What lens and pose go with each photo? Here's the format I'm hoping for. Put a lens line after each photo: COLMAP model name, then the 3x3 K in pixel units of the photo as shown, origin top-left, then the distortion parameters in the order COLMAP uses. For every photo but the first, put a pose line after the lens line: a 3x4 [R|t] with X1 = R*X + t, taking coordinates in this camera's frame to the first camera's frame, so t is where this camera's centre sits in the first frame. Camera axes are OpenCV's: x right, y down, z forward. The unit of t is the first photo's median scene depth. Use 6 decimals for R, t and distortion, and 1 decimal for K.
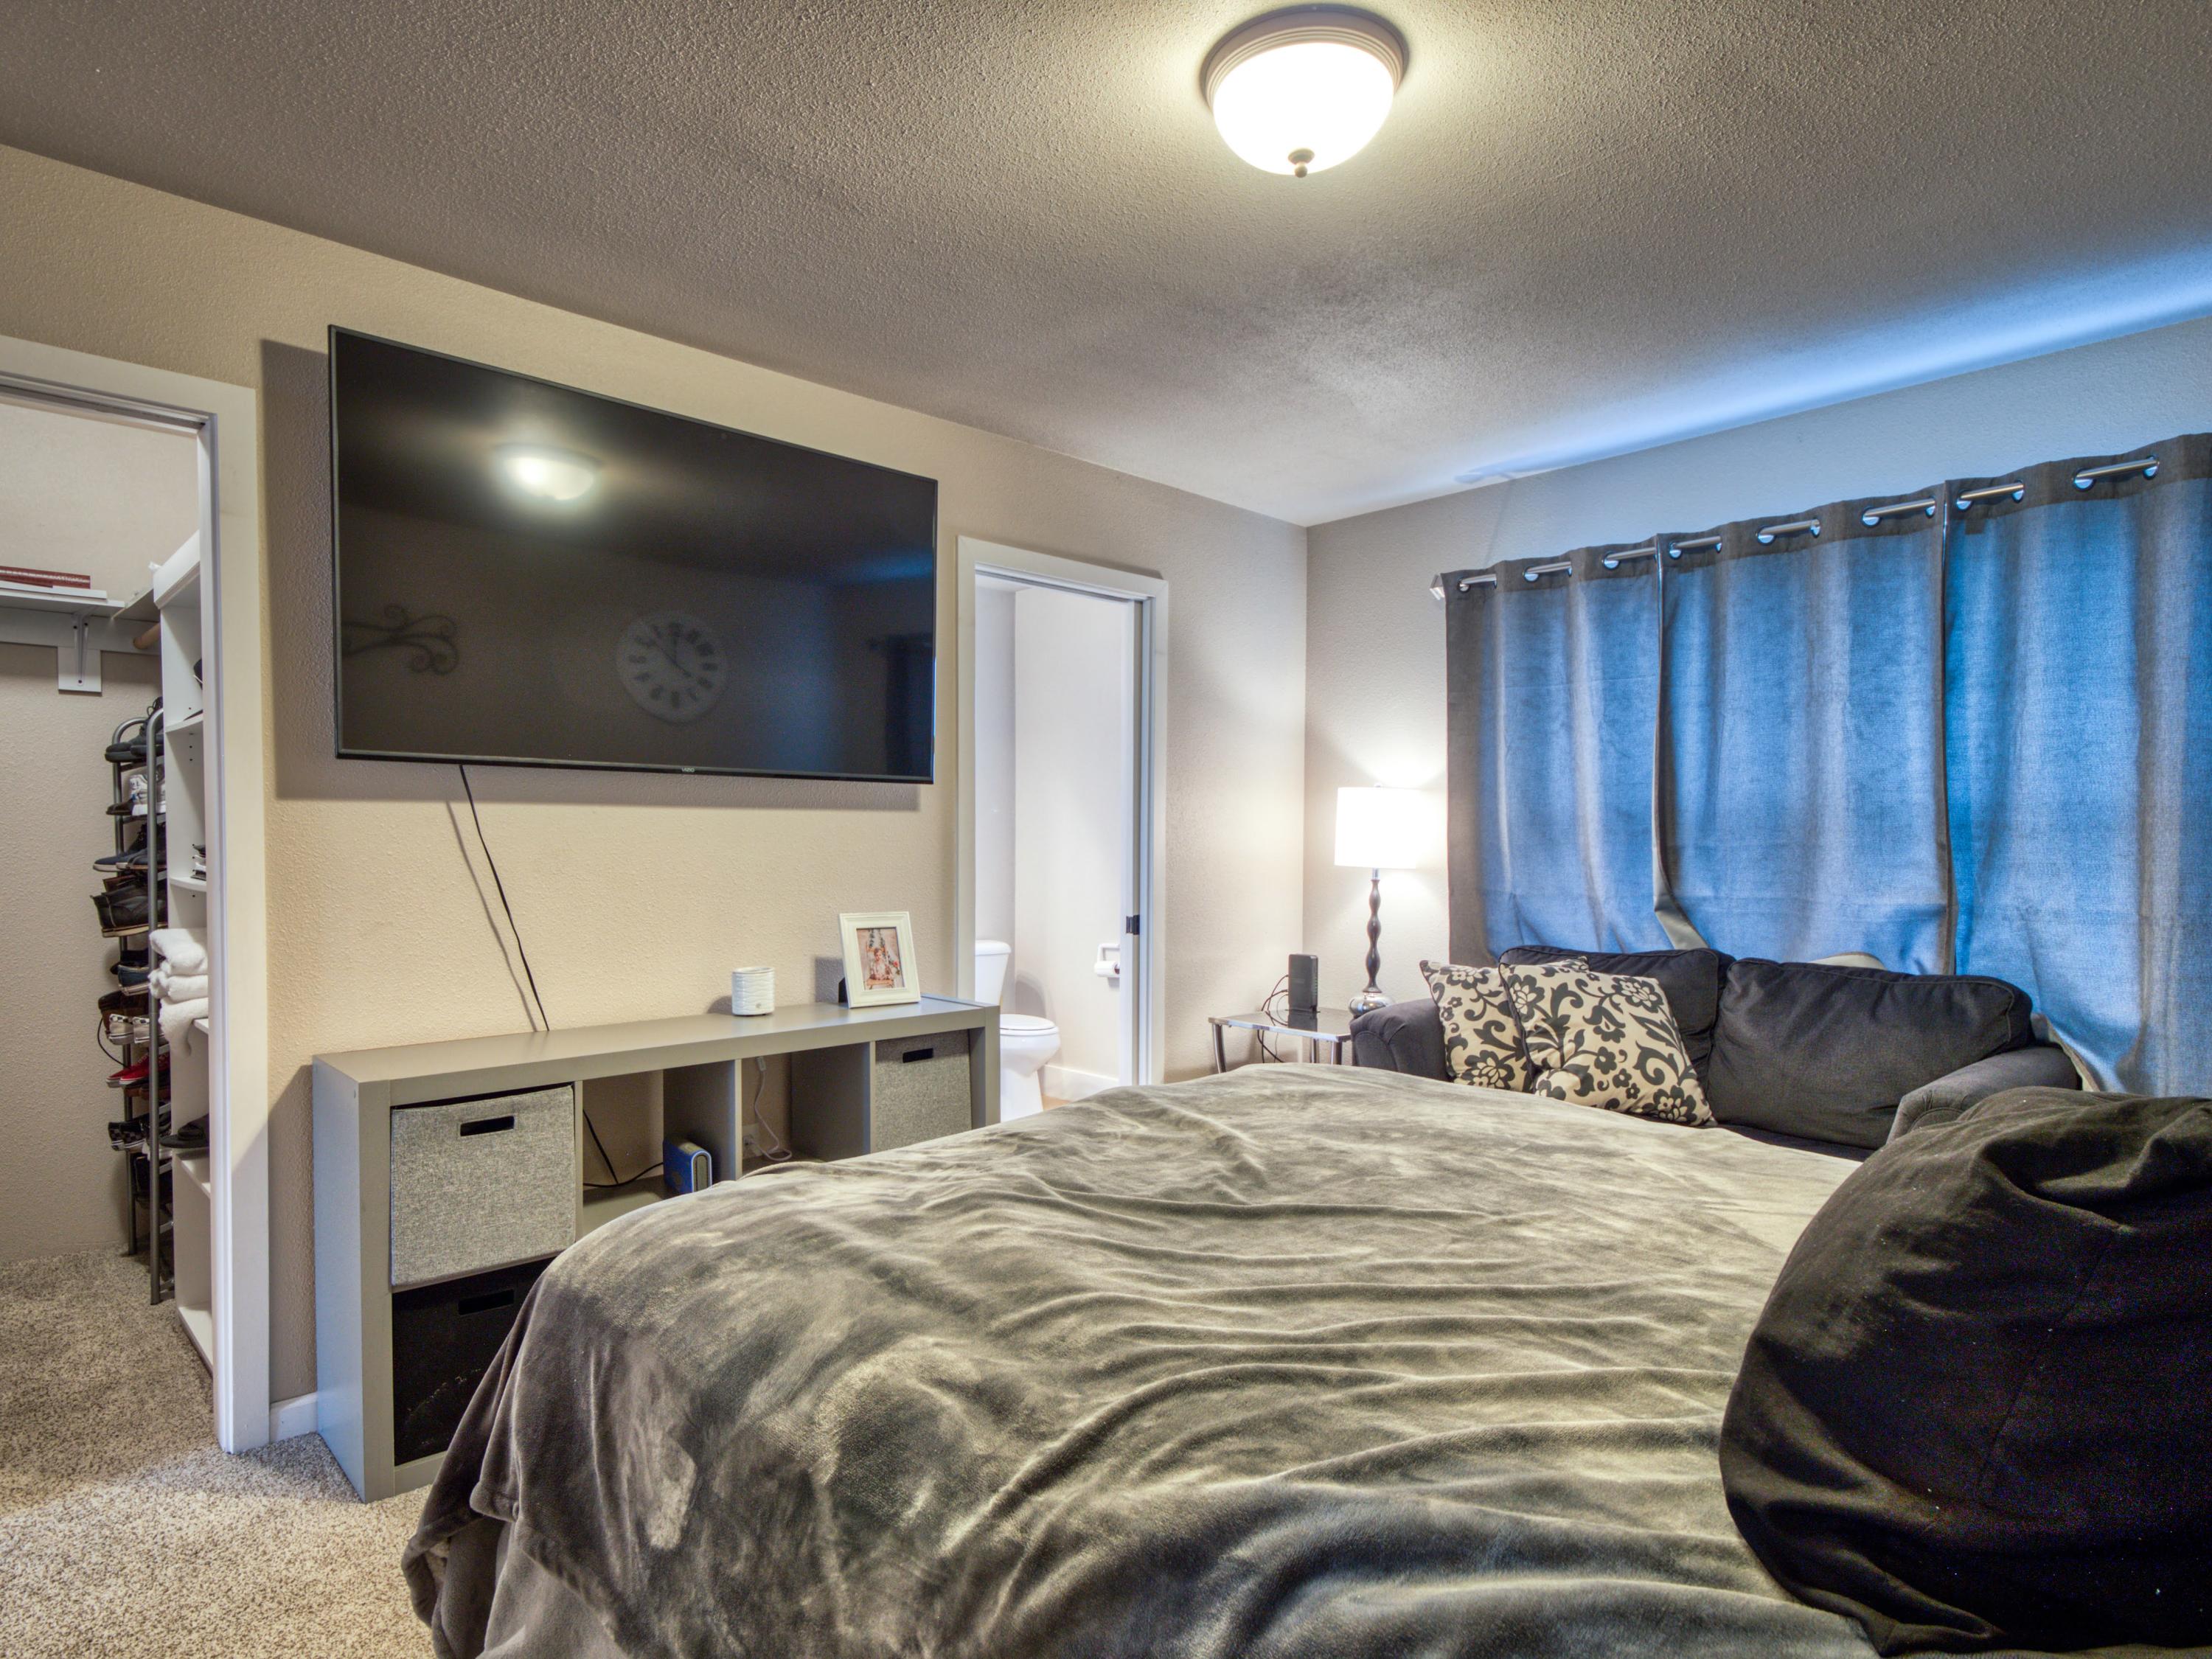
lens RADIAL K [[1178.6, 0, 1102.5], [0, 1178.6, 888.3], [0, 0, 1]] dist [0.000149, -0.000032]
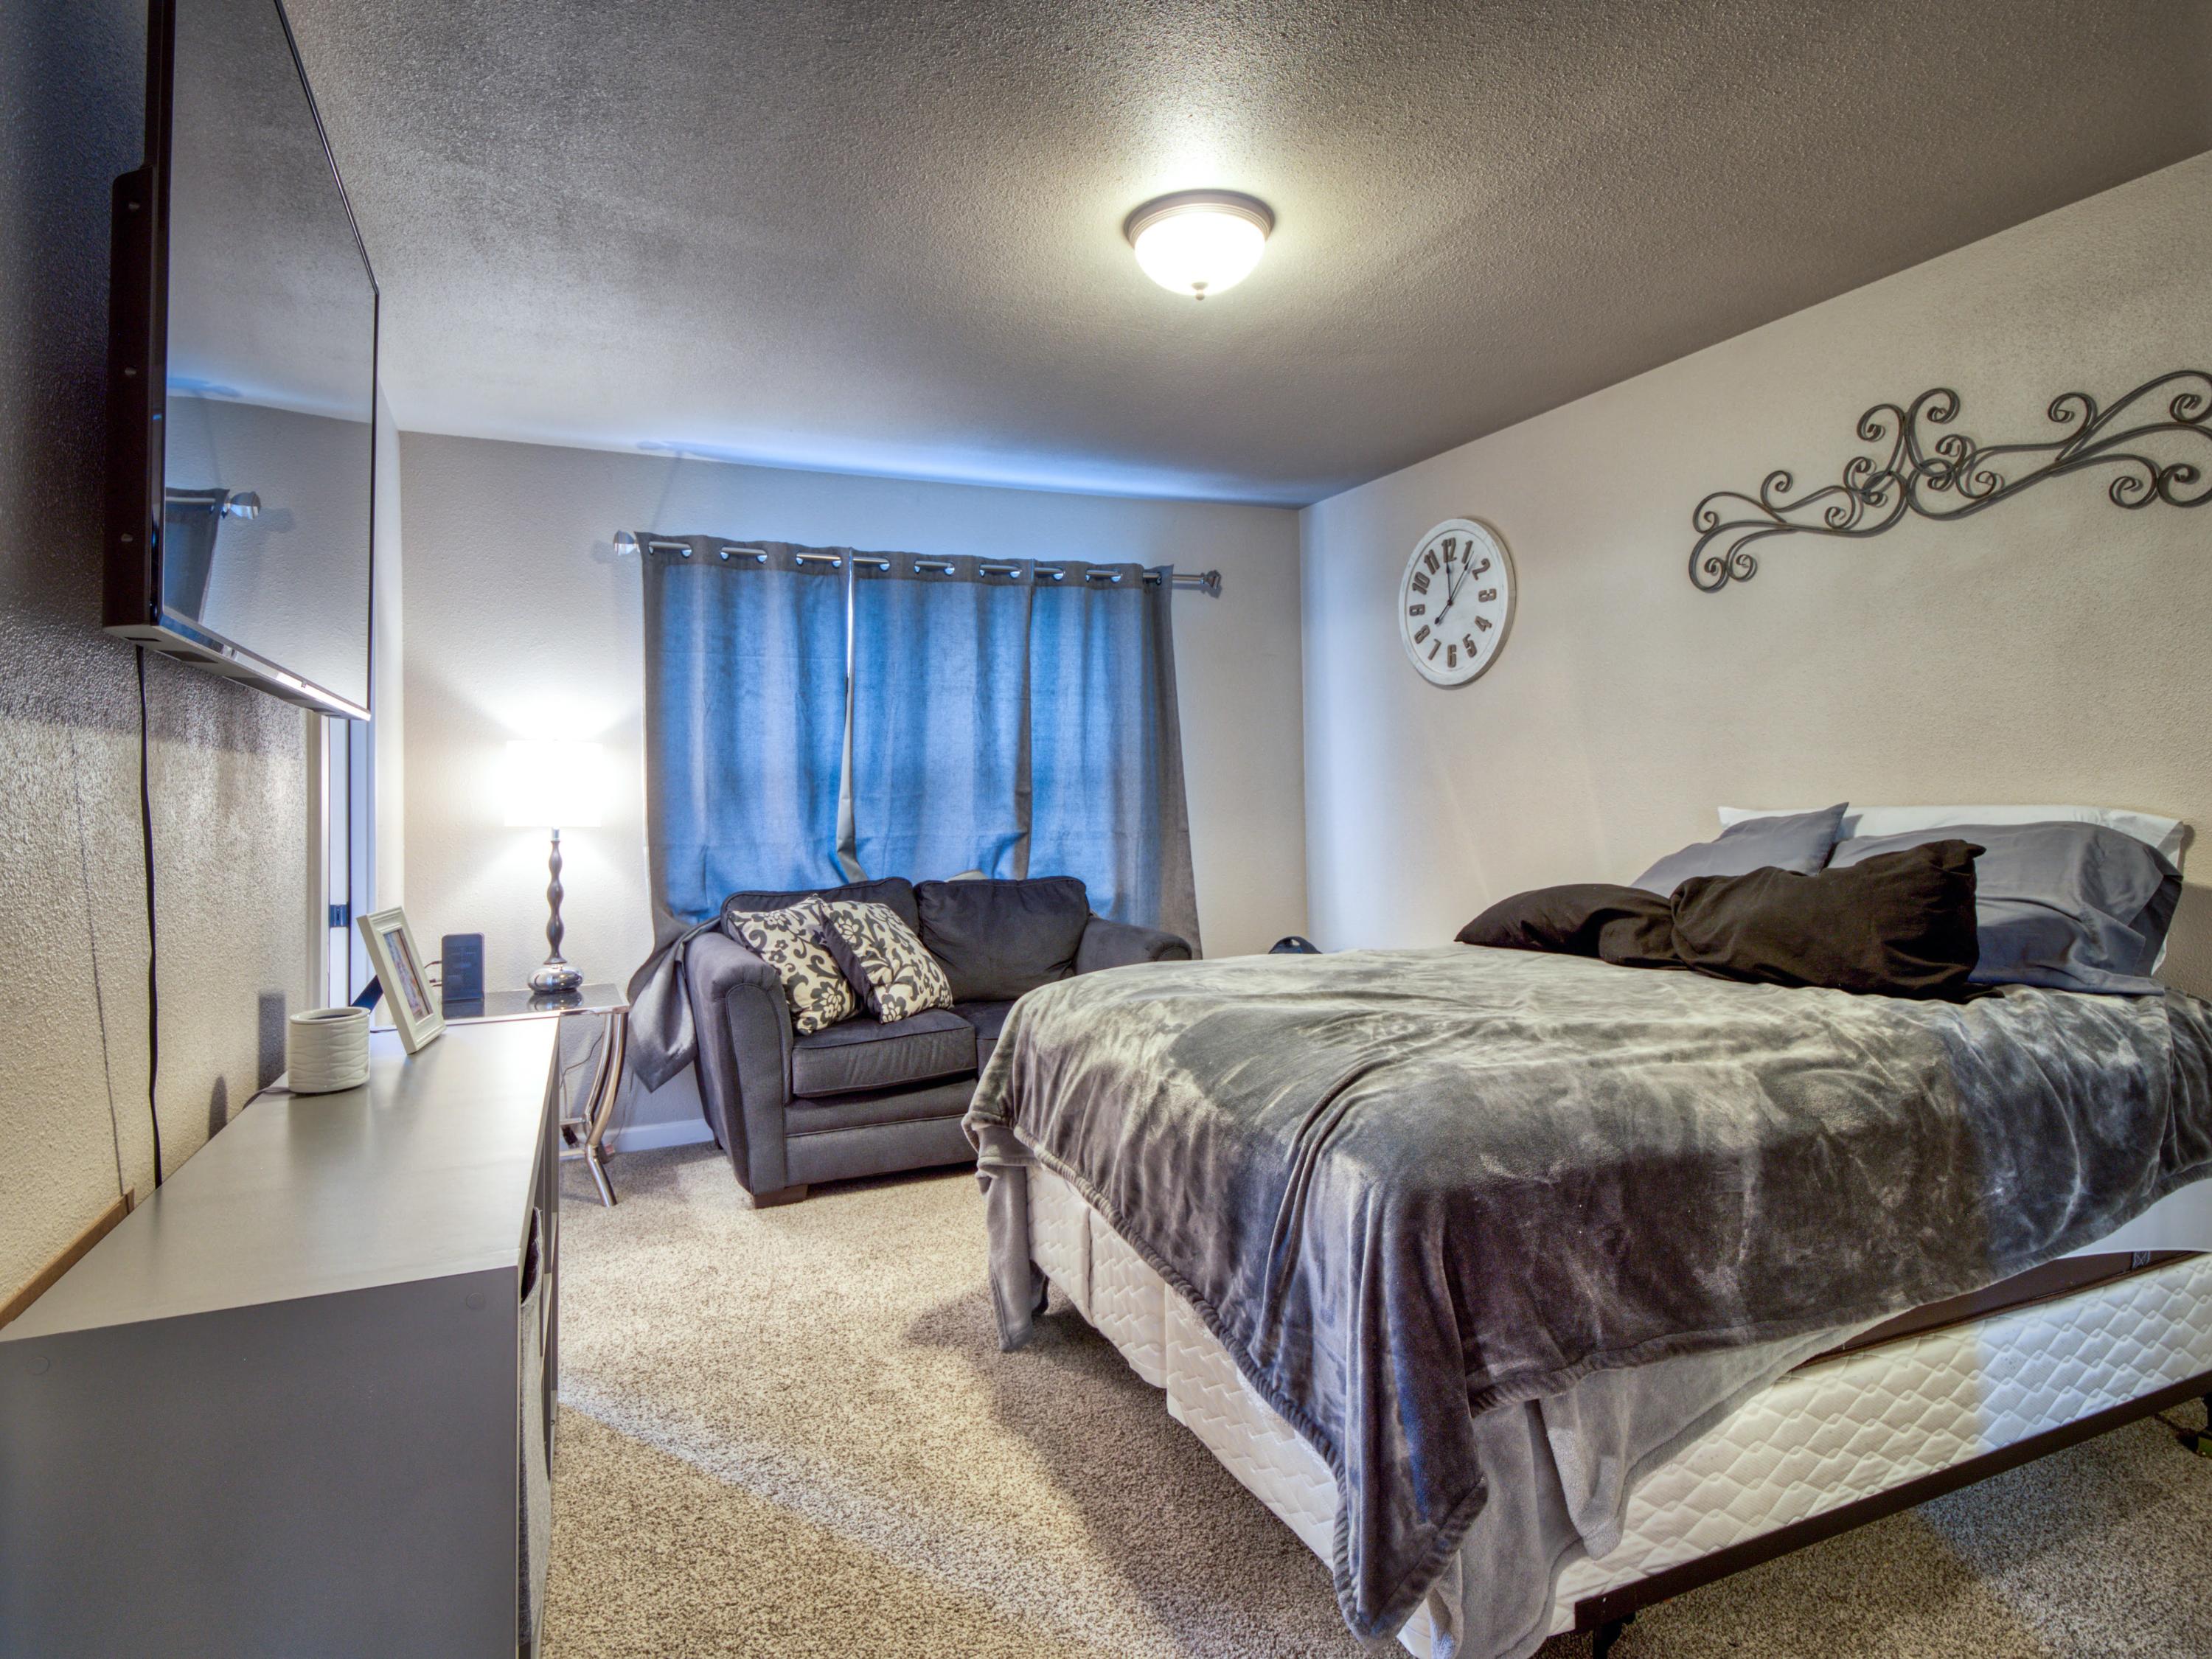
lens RADIAL K [[1245.1, 0, 985.6], [0, 1245.1, 784.2], [0, 0, 1]] dist [0.001993, 0.000967]
pose [[0.345791, 0.000695, 0.938311, -0.720576], [0.055754, 0.998218, -0.021286, -0.015366], [-0.936654, 0.059675, 0.345136, 0.434868]]
